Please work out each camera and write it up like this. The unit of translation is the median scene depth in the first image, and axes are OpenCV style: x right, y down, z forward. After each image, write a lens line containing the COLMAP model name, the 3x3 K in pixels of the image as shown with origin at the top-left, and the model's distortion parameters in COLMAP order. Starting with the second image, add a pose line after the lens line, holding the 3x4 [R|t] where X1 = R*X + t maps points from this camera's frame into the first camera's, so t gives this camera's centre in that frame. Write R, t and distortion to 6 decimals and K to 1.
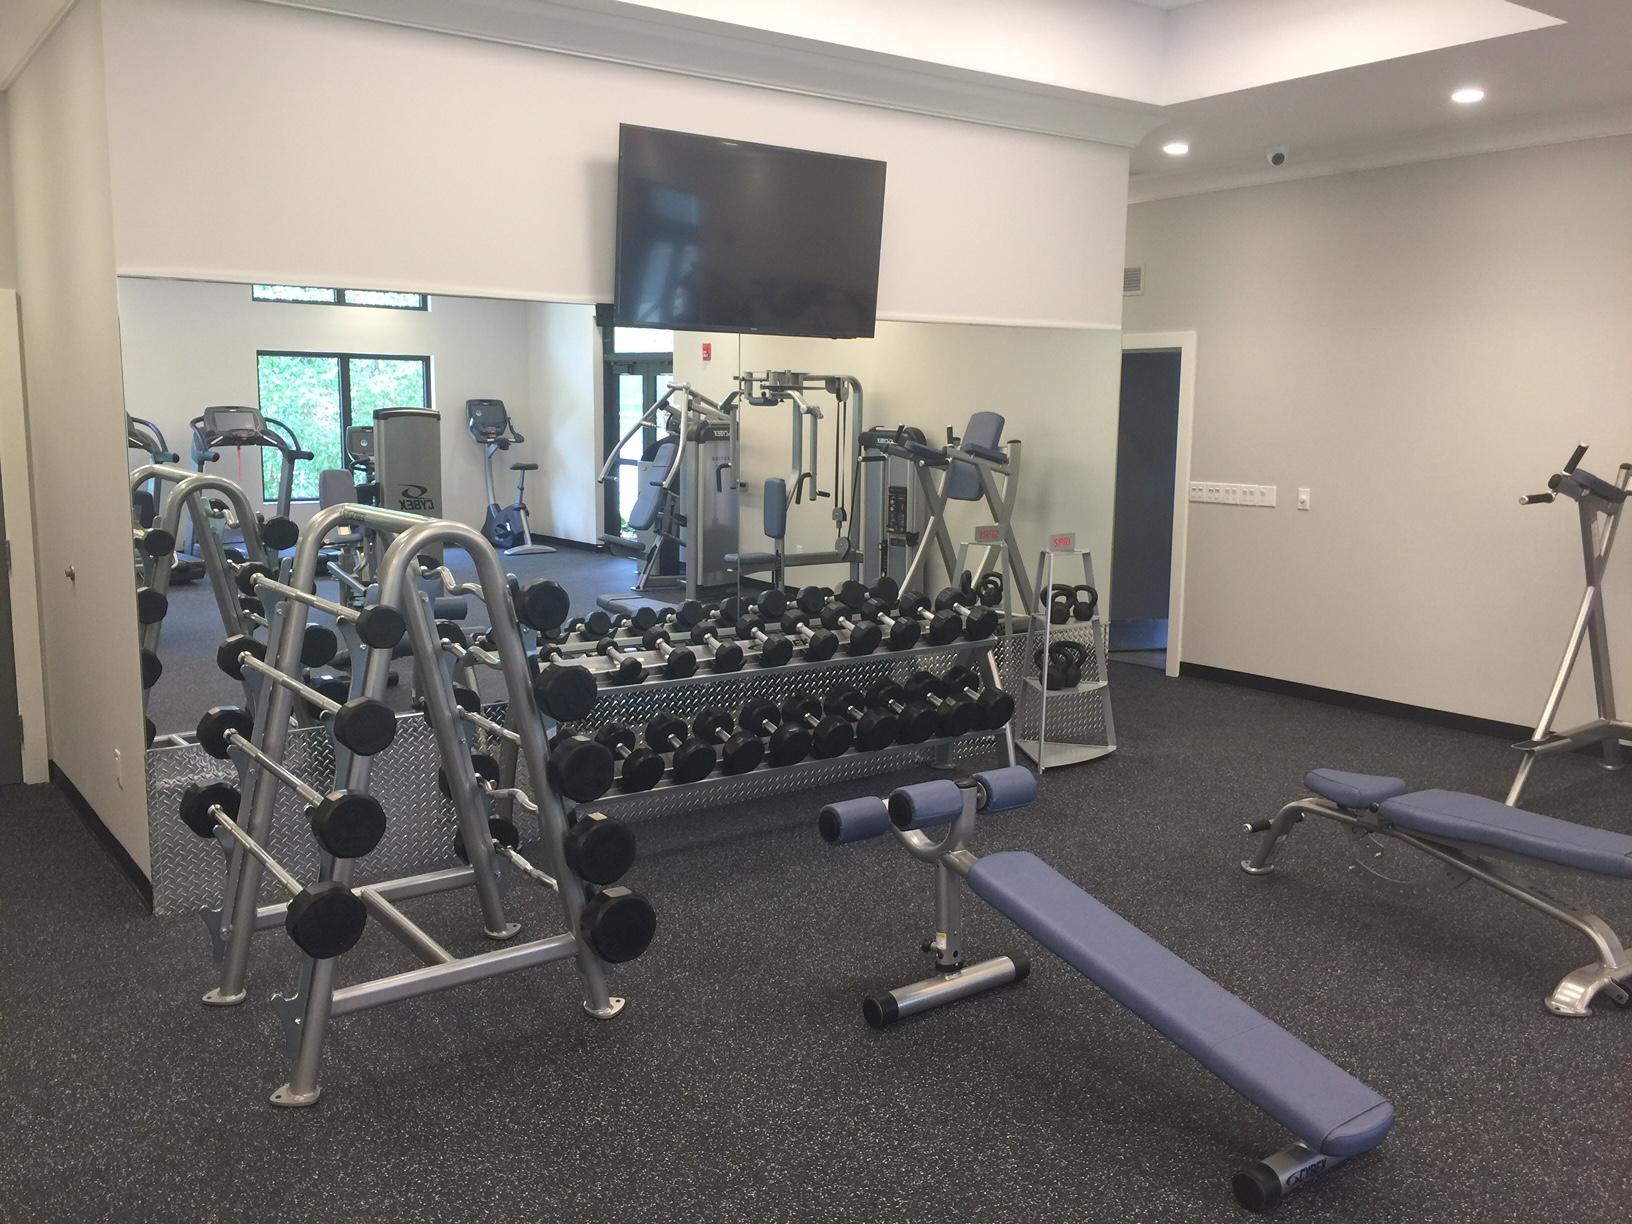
lens RADIAL K [[1385.8, 0, 797.9], [0, 1385.8, 616.6], [0, 0, 1]] dist [0.058409, -0.102541]
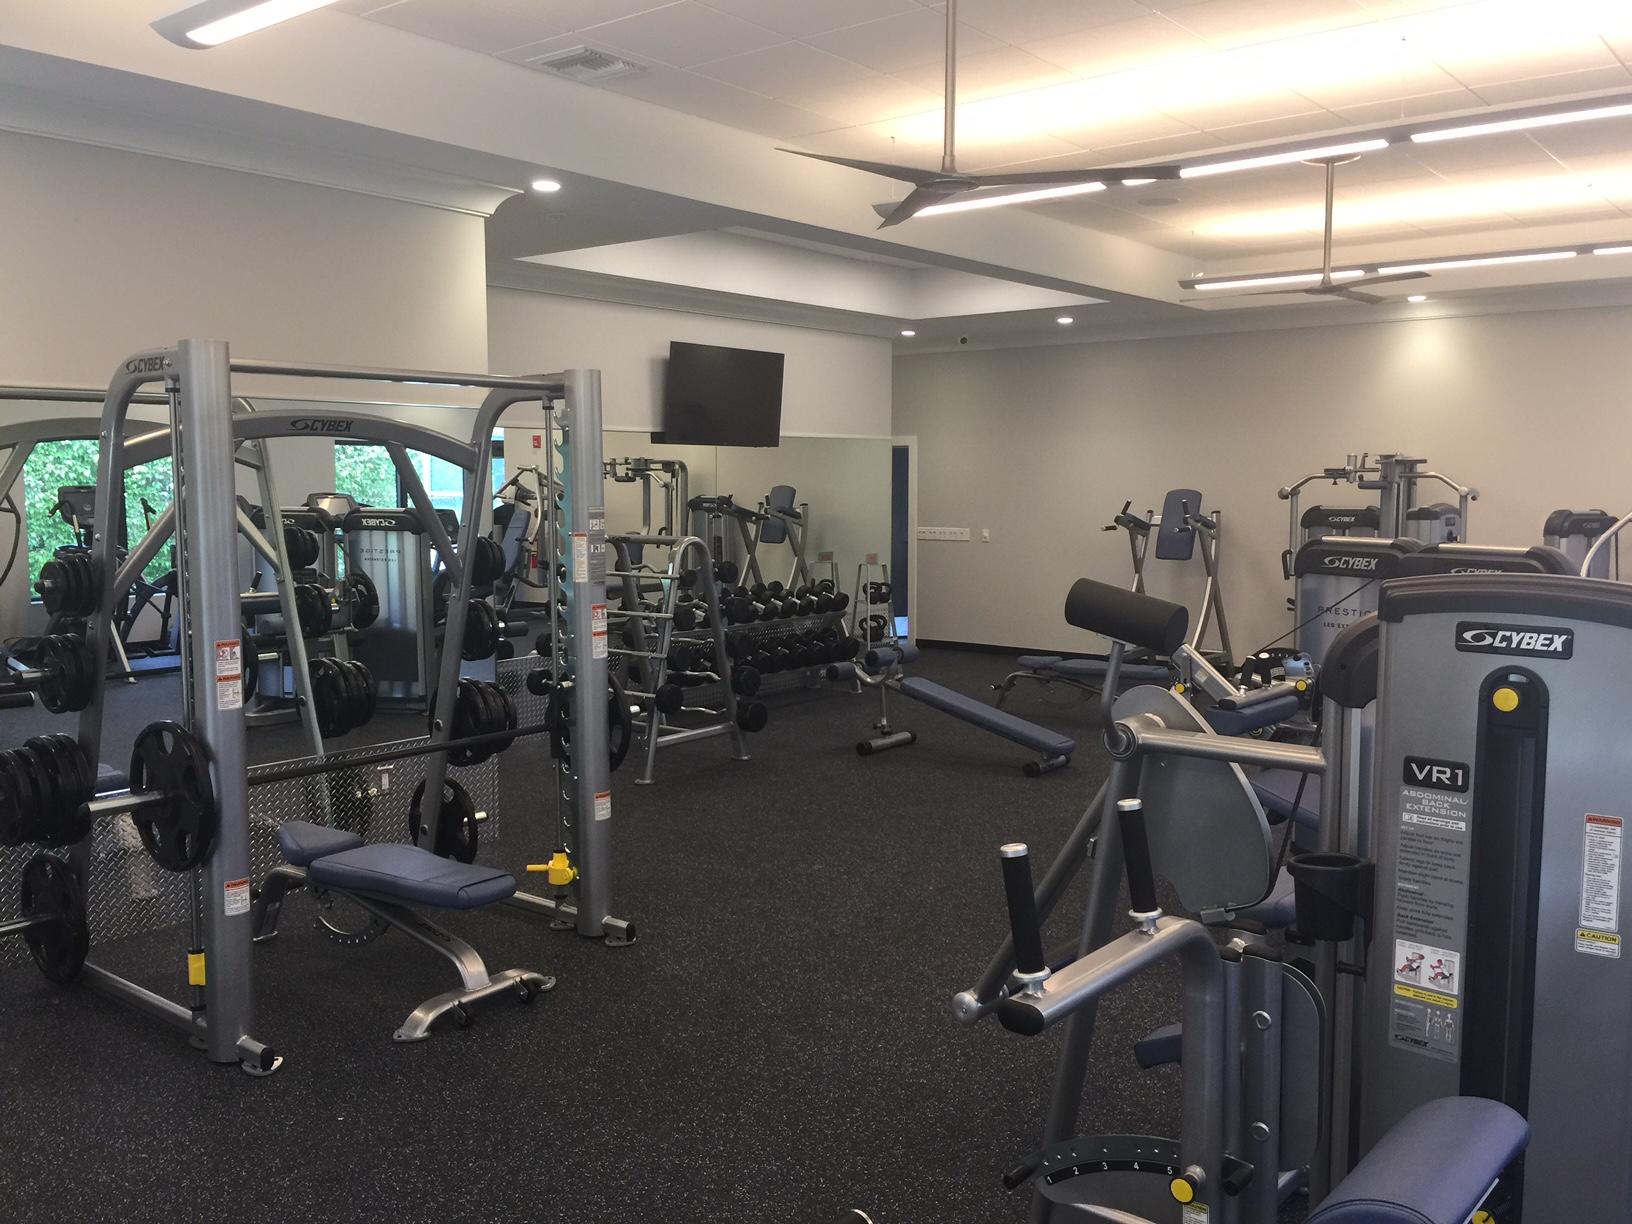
lens RADIAL K [[1385.8, 0, 826.8], [0, 1385.8, 607.6], [0, 0, 1]] dist [0.058409, -0.102541]
pose [[0.959230, -0.032677, 0.280731, -0.353516], [0.048132, 0.997671, -0.048333, 0.088906], [-0.278498, 0.059875, 0.958569, -0.660364]]
